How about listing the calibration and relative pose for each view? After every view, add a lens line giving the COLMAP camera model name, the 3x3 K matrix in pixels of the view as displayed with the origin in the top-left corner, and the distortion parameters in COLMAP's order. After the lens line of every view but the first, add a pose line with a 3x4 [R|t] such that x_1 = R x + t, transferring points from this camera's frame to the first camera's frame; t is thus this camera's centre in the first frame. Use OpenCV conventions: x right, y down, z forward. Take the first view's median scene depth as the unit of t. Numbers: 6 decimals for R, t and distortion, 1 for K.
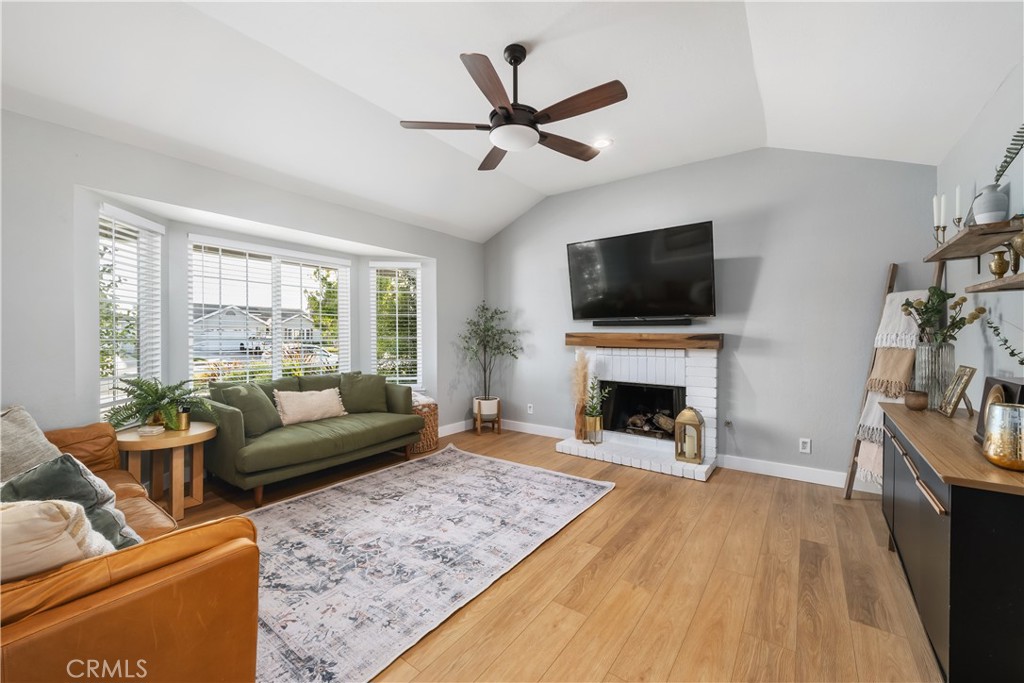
lens RADIAL K [[399.7, 0, 509.1], [0, 399.7, 336.1], [0, 0, 1]] dist [-0.000597, 0.000131]
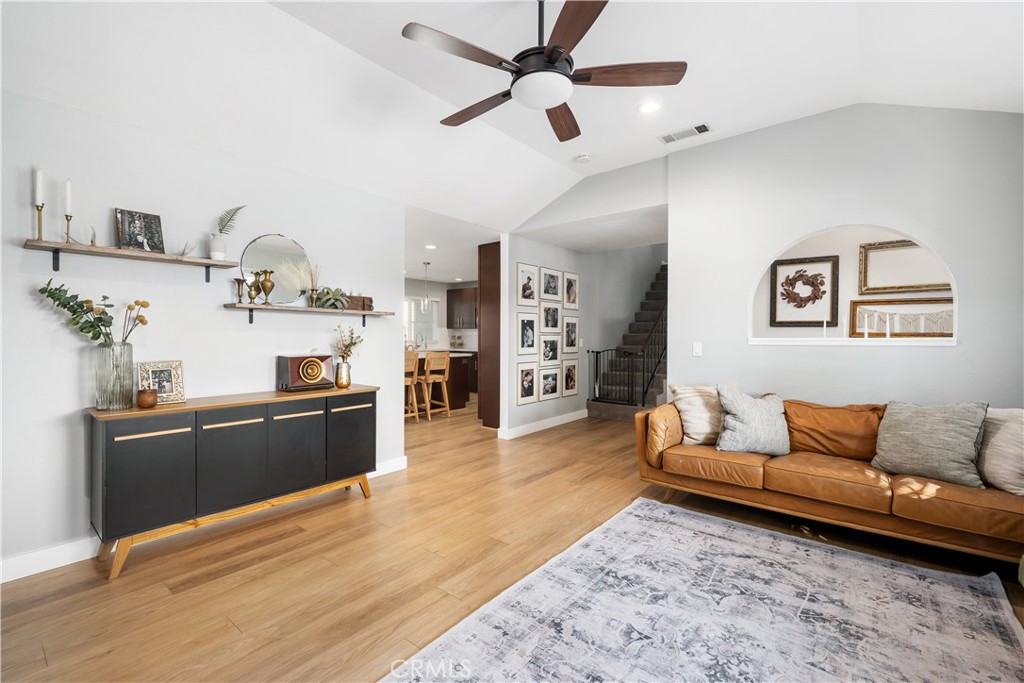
lens RADIAL K [[447.8, 0, 512.0], [0, 447.8, 341.5], [0, 0, 1]] dist [0.000142, 0.000110]
pose [[-0.999026, -0.004995, 0.043847, 0.022738], [-0.004193, 0.999823, 0.018359, -0.005531], [-0.043931, 0.018157, -0.998870, 1.312858]]
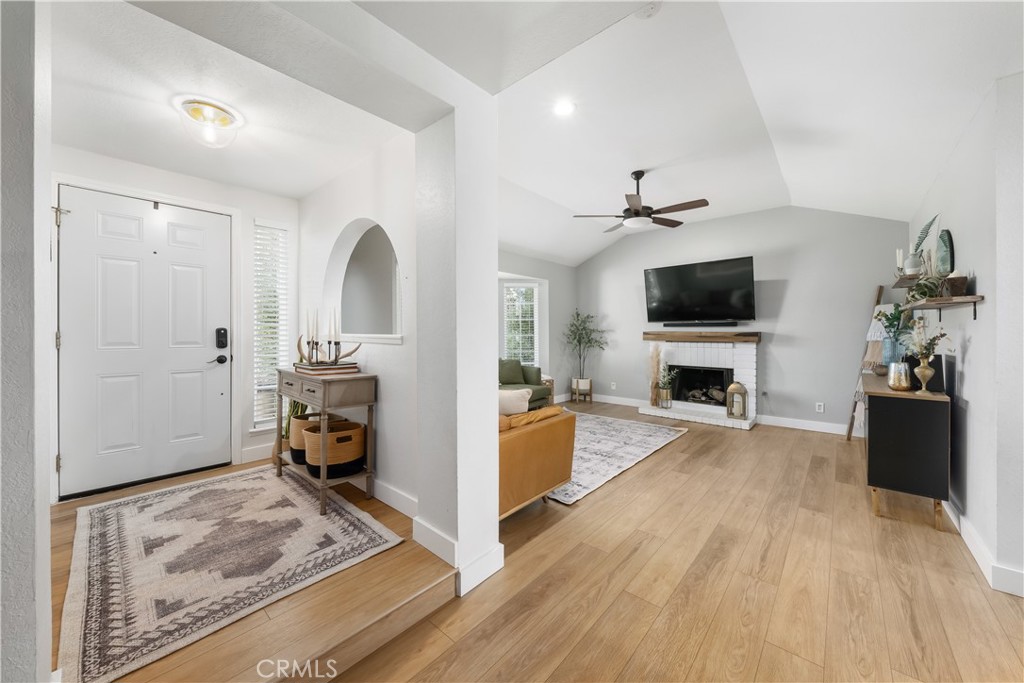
lens RADIAL K [[364.0, 0, 513.2], [0, 364.0, 331.9], [0, 0, 1]] dist [-0.001759, -0.000191]
pose [[0.995523, -0.001472, -0.094508, -0.262917], [0.000798, 0.999974, -0.007177, 0.002839], [0.094516, 0.007069, 0.995498, -0.449513]]
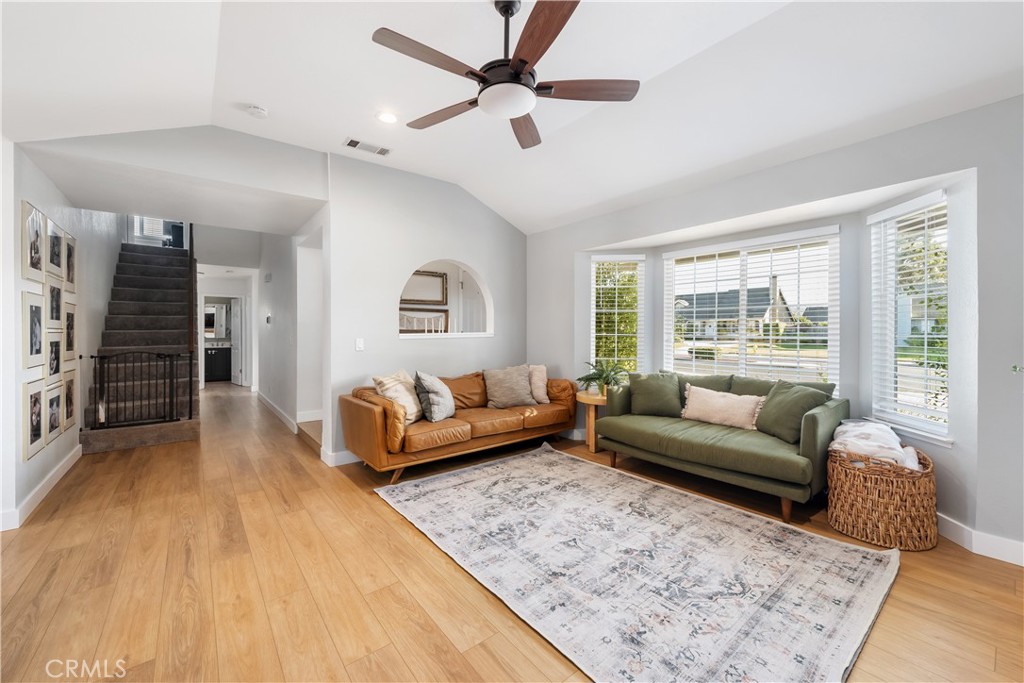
lens RADIAL K [[399.7, 0, 509.1], [0, 399.7, 336.1], [0, 0, 1]] dist [-0.000597, 0.000131]
pose [[-0.255744, 0.009355, -0.966699, 0.575807], [-0.001113, 0.999950, 0.009971, -0.001257], [0.966744, 0.003626, -0.255720, 0.844689]]
